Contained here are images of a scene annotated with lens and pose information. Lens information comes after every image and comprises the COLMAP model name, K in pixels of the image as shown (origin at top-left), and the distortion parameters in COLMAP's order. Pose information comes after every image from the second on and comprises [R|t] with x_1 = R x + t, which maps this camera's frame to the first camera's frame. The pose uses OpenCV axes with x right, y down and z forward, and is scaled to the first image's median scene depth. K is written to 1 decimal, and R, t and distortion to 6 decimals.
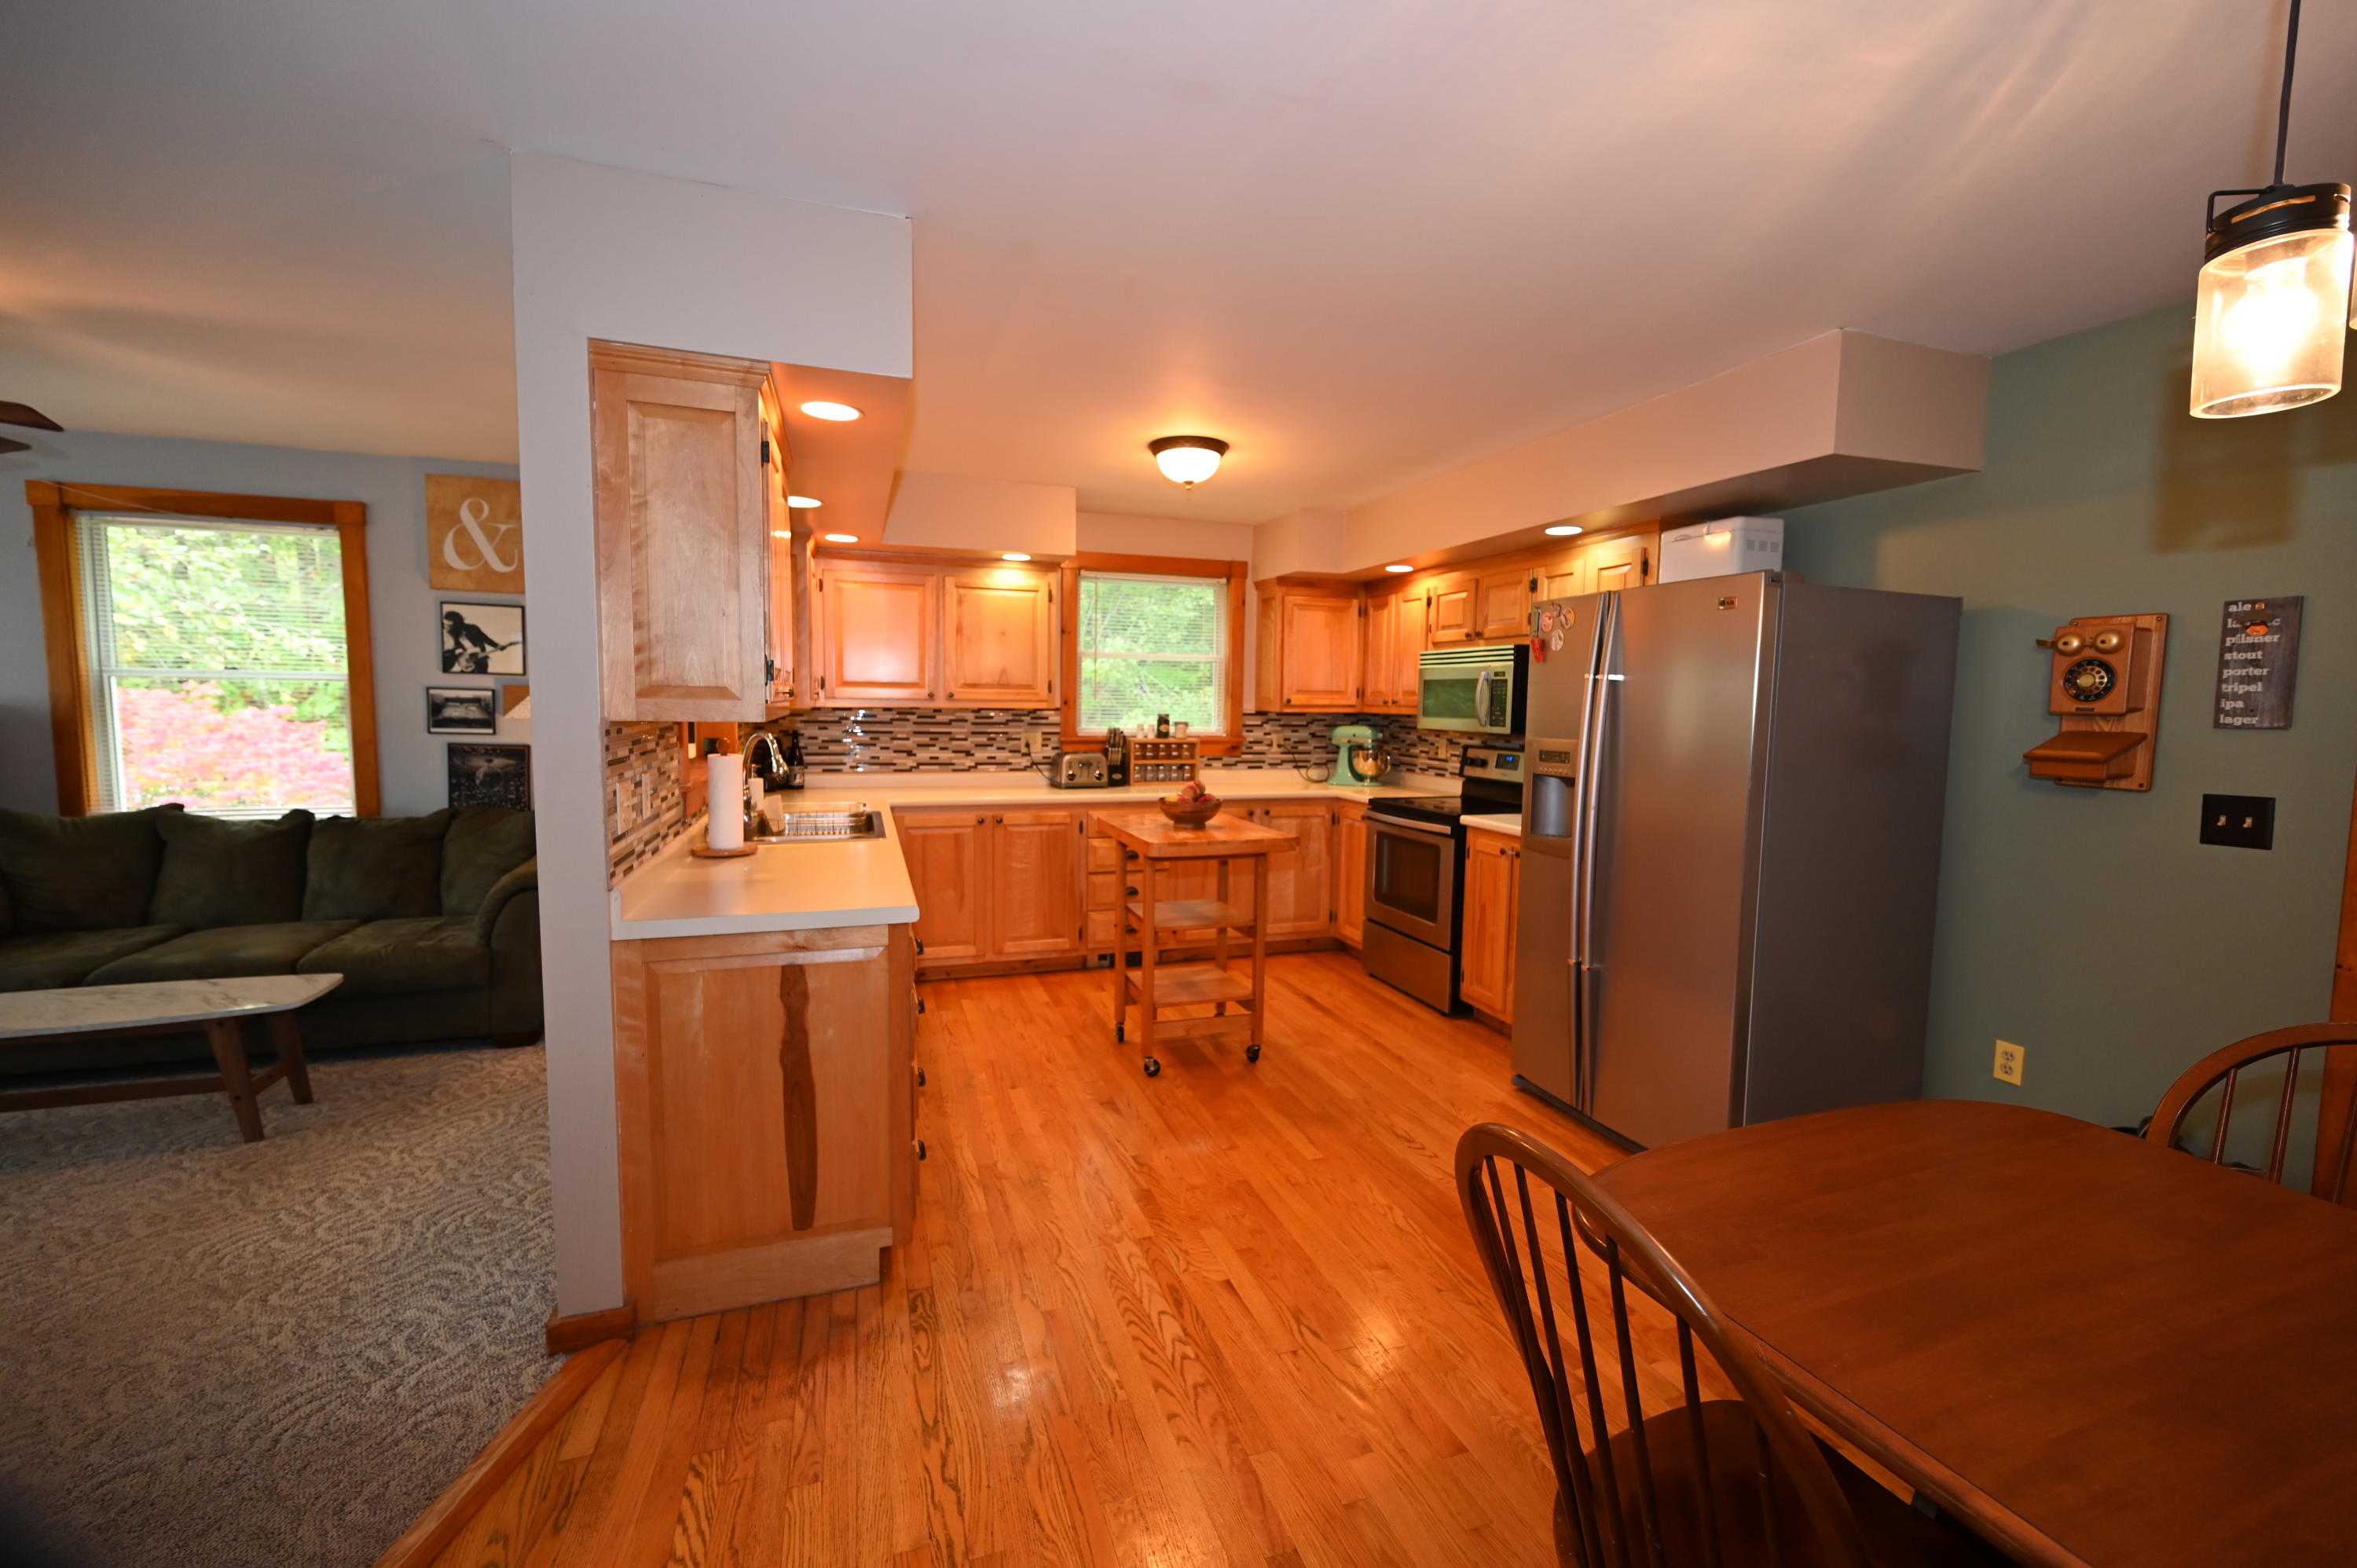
lens RADIAL K [[917.7, 0, 1175.5], [0, 917.7, 714.3], [0, 0, 1]] dist [-0.001087, -0.000061]
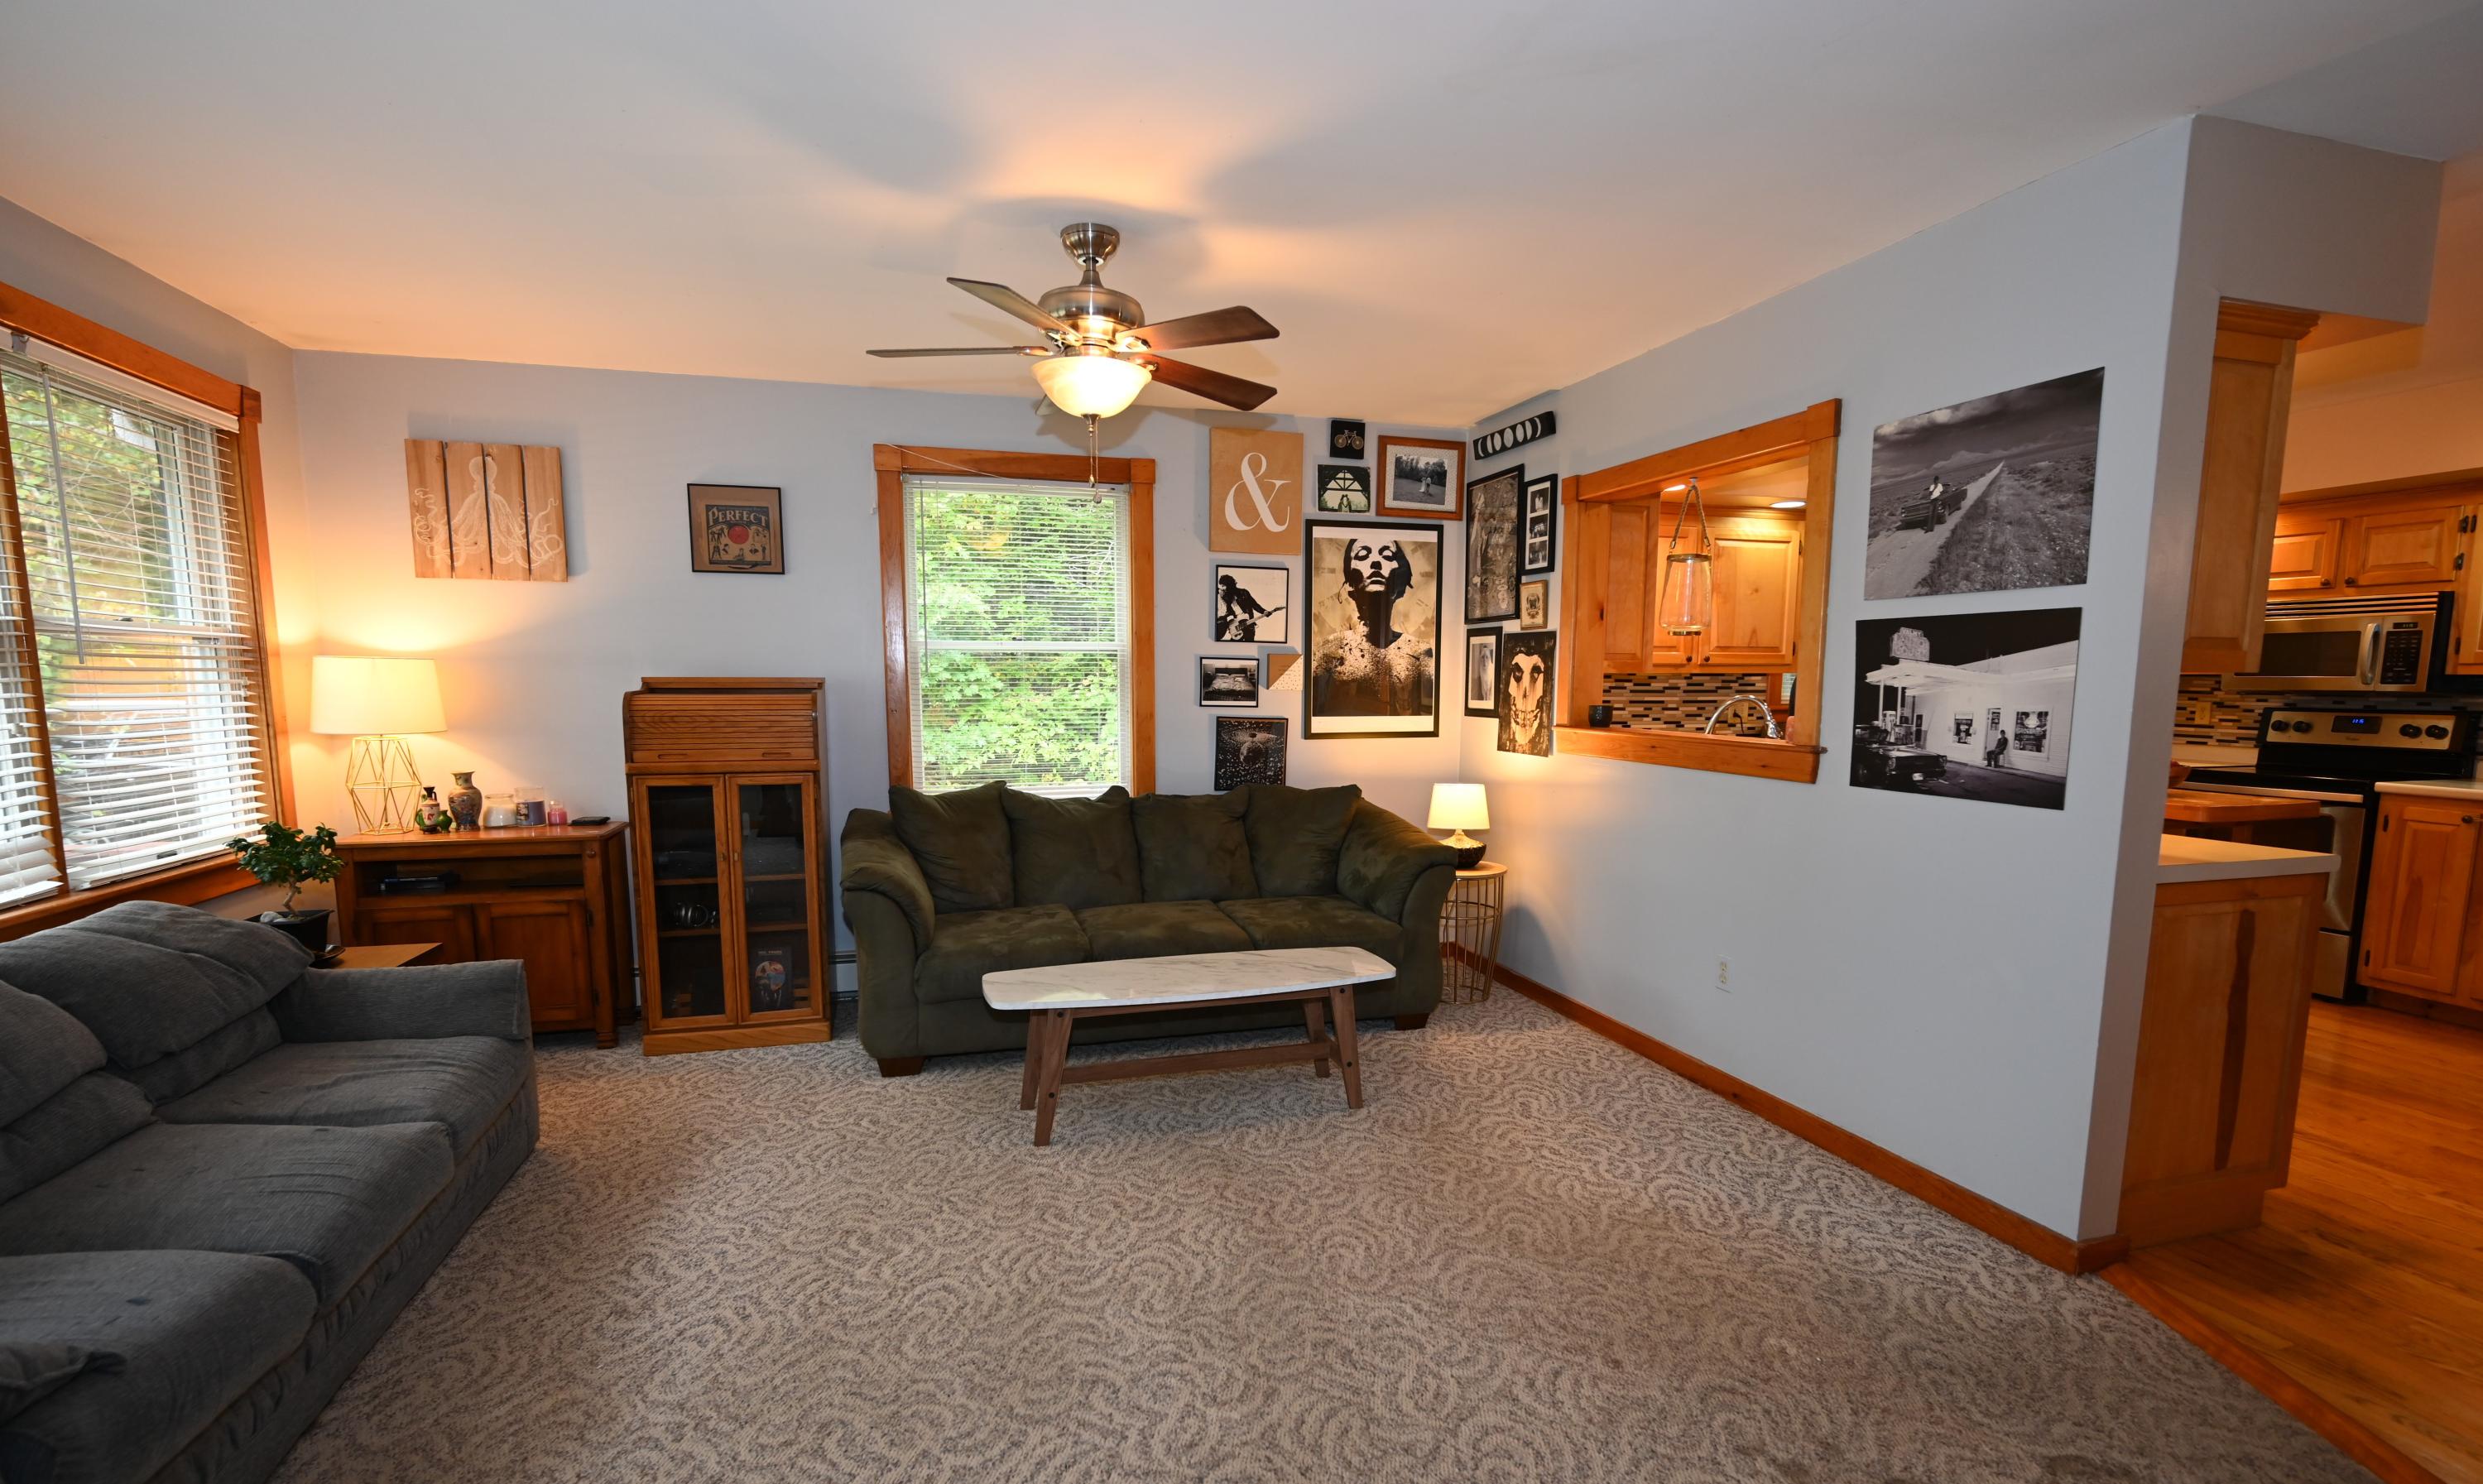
lens RADIAL K [[1110.7, 0, 1241.5], [0, 1110.7, 742.0], [0, 0, 1]] dist [0.000655, -0.000097]
pose [[0.999066, -0.010966, -0.041787, -0.748196], [0.012788, 0.998968, 0.043588, 0.008298], [0.041266, -0.044081, 0.998175, -0.137336]]
